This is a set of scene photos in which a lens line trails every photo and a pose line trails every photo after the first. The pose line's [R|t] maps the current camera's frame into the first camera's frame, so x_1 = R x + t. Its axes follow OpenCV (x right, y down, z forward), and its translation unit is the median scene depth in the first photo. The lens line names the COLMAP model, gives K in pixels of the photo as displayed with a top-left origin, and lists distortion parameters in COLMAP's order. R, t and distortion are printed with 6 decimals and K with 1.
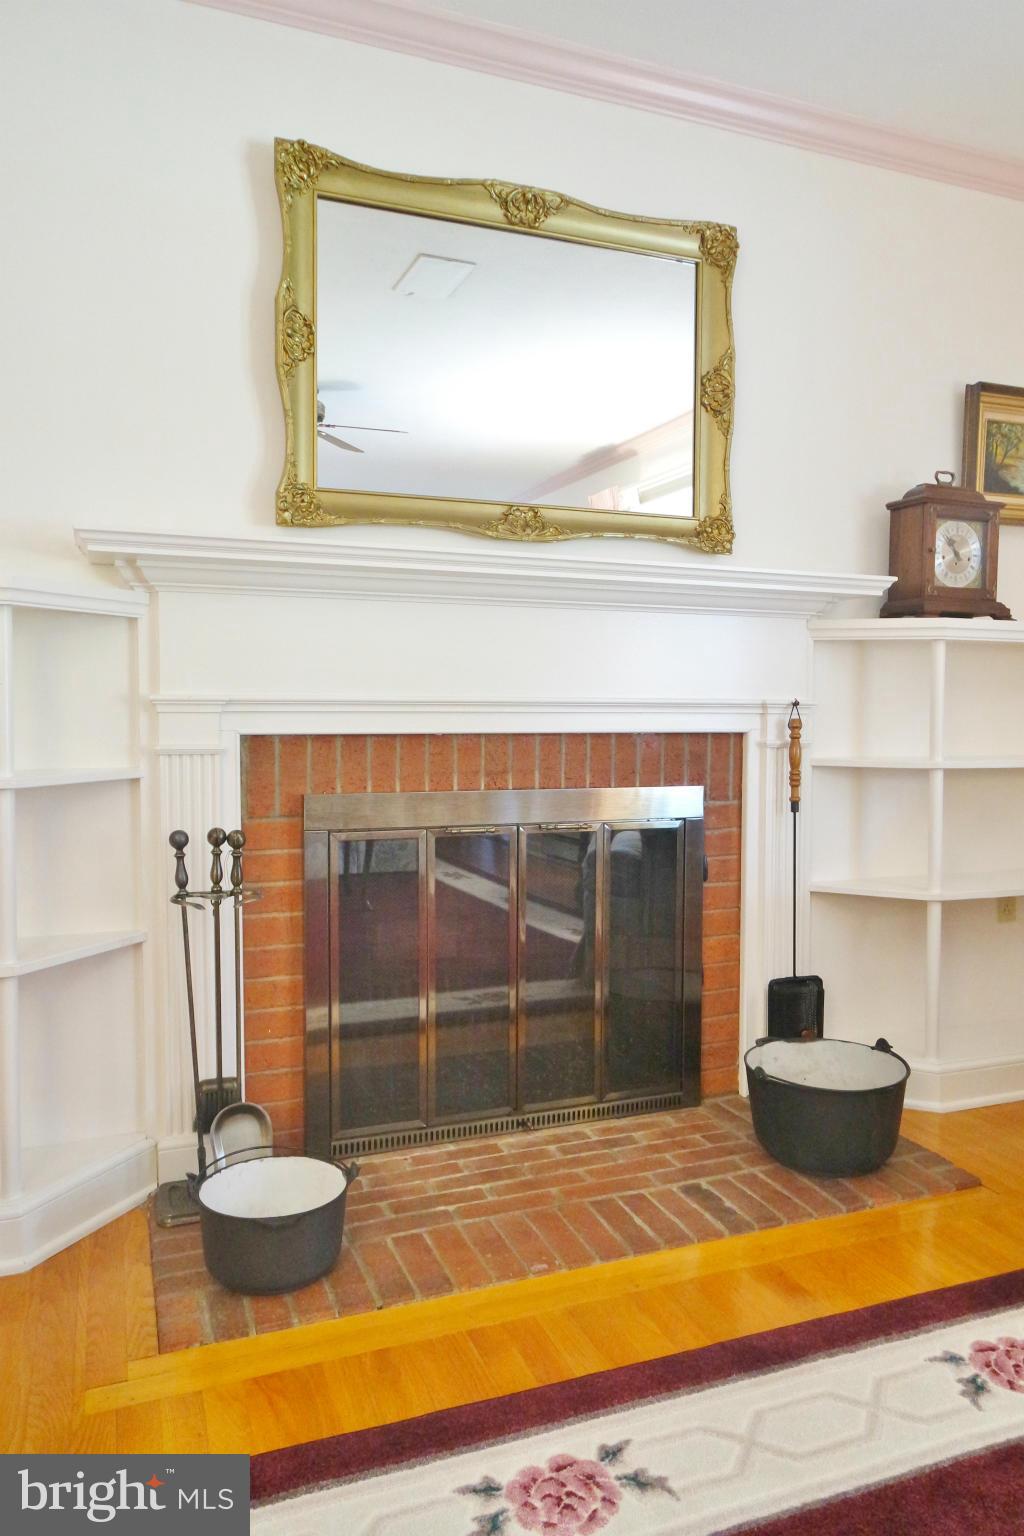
lens RADIAL K [[1081.4, 0, 516.9], [0, 1081.4, 755.2], [0, 0, 1]] dist [-0.006044, 0.015875]
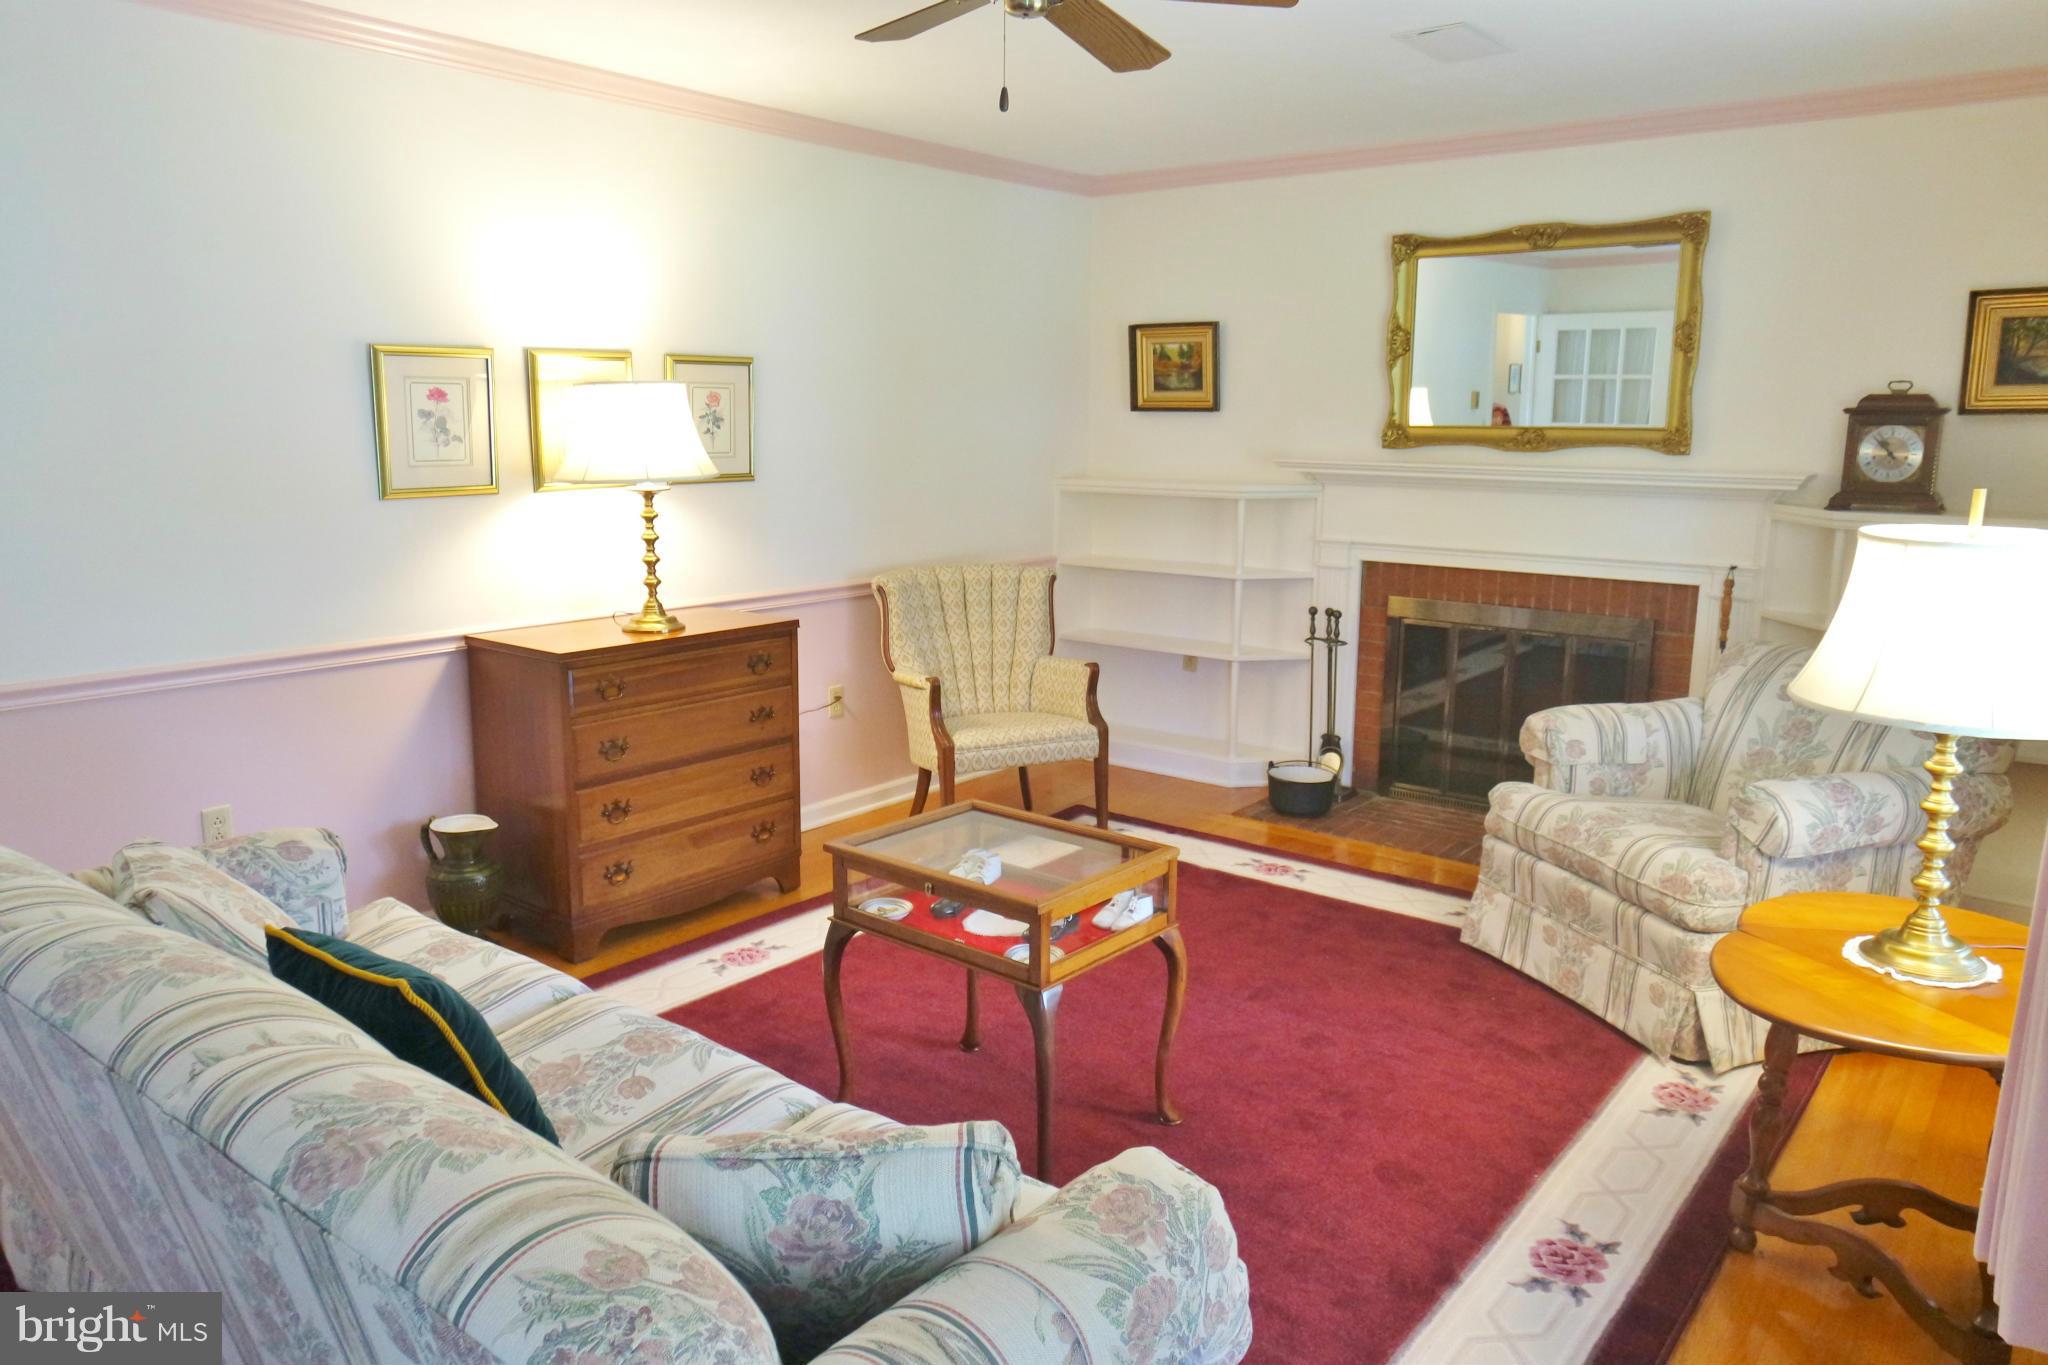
lens RADIAL K [[1441.9, 0, 1009.0], [0, 1441.9, 669.2], [0, 0, 1]] dist [-0.006044, 0.015875]
pose [[0.478472, 0.156521, -0.864040, 1.471731], [-0.035109, 0.986609, 0.159282, -0.187266], [0.877401, -0.045876, 0.477560, -0.666905]]
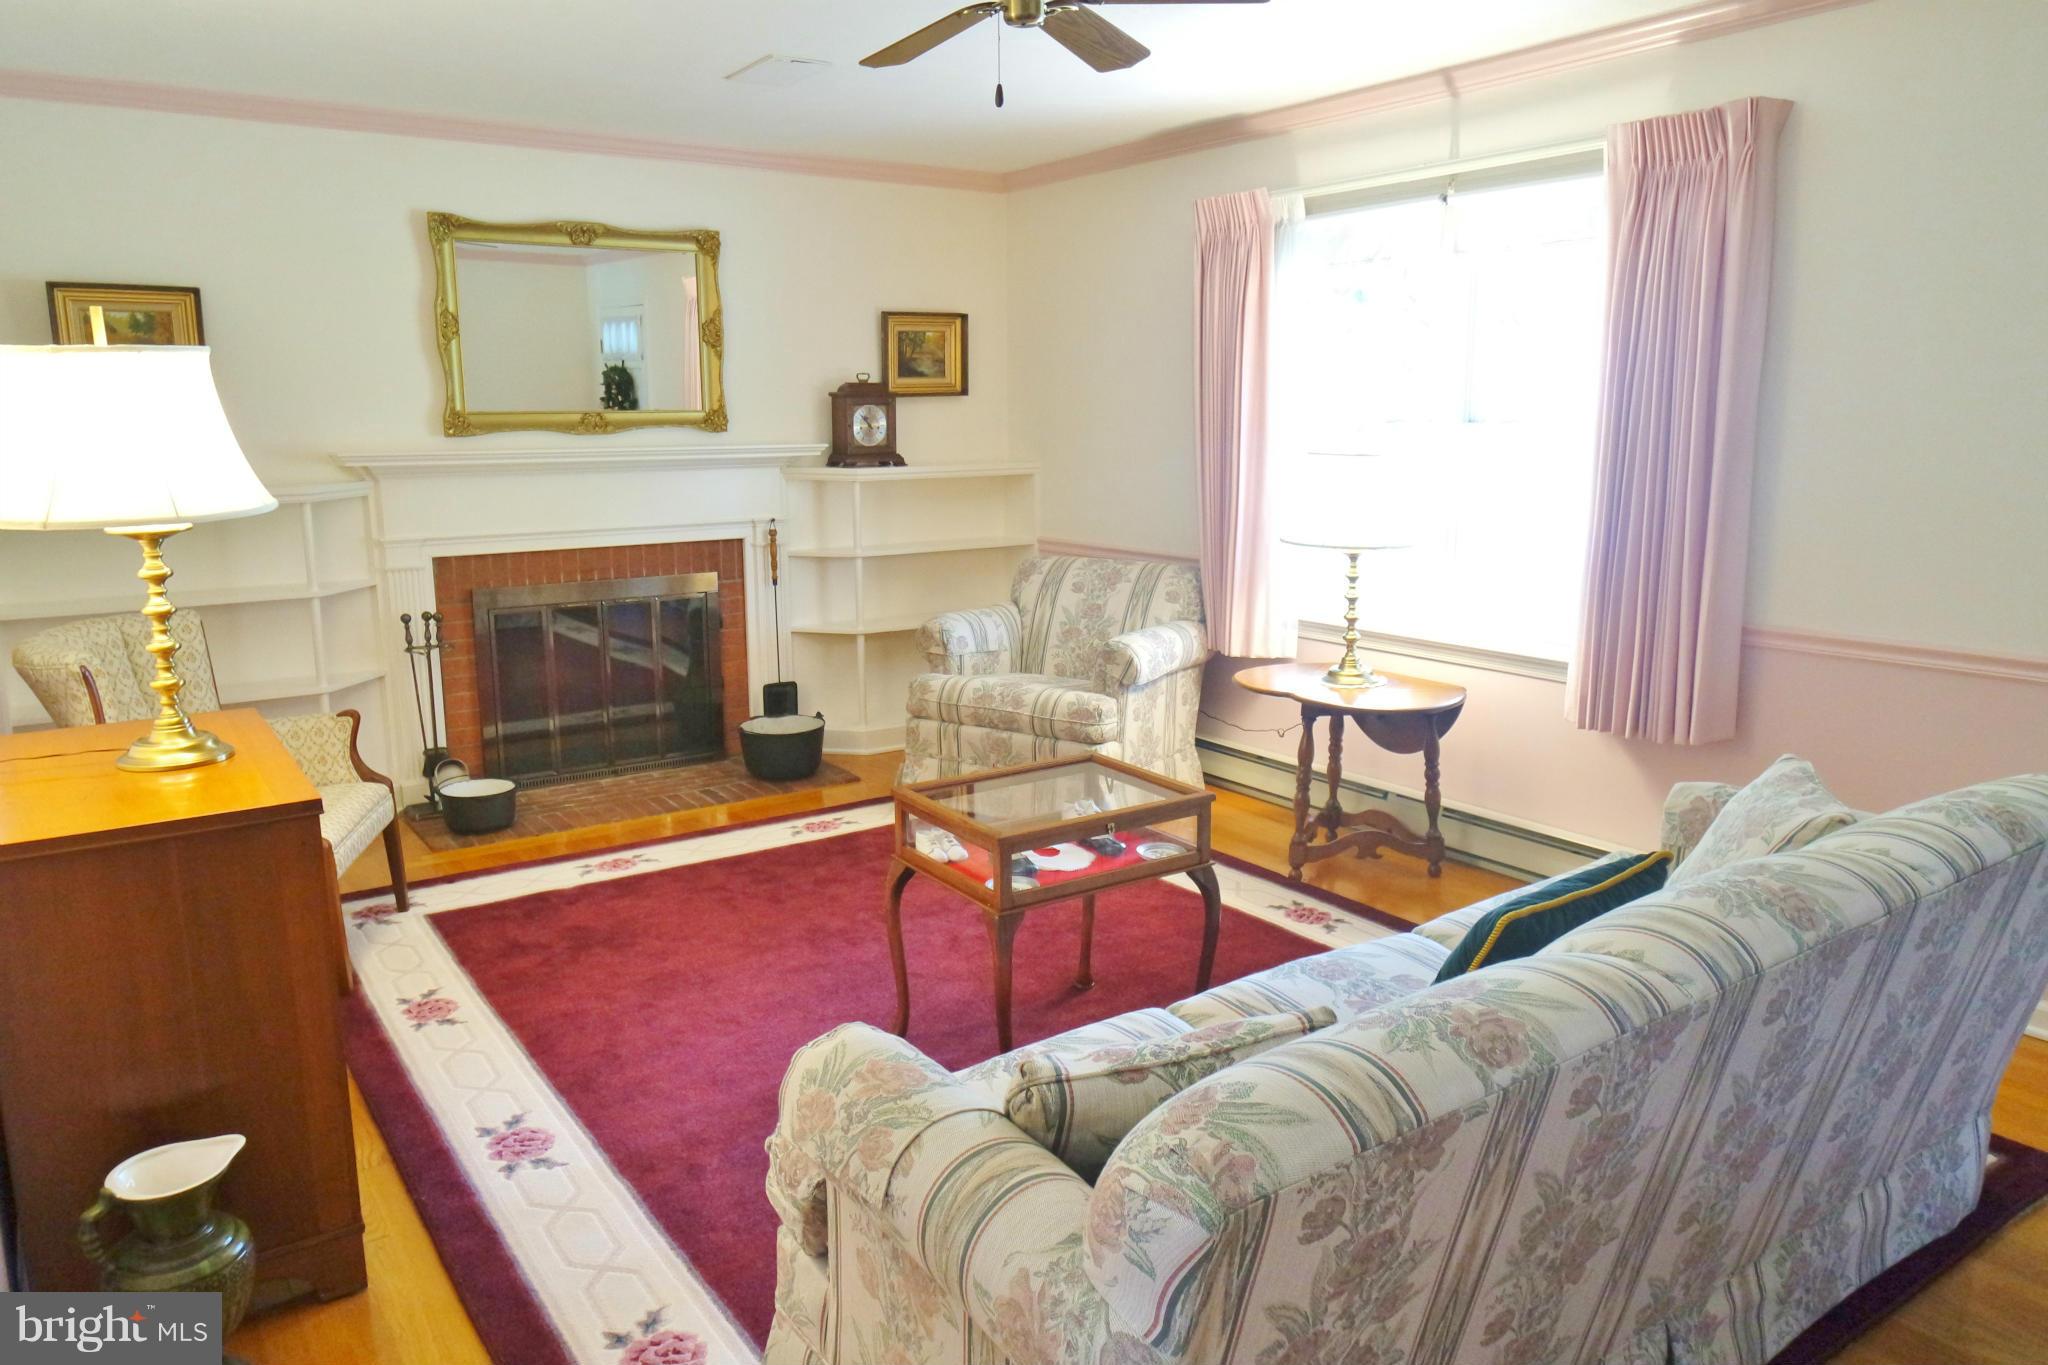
lens RADIAL K [[1441.9, 0, 1017.4], [0, 1441.9, 680.7], [0, 0, 1]] dist [-0.006044, 0.015875]
pose [[0.973253, -0.049709, 0.224294, 0.122157], [0.014452, 0.987624, 0.156172, -0.154880], [-0.229281, -0.148753, 0.961926, -1.348830]]
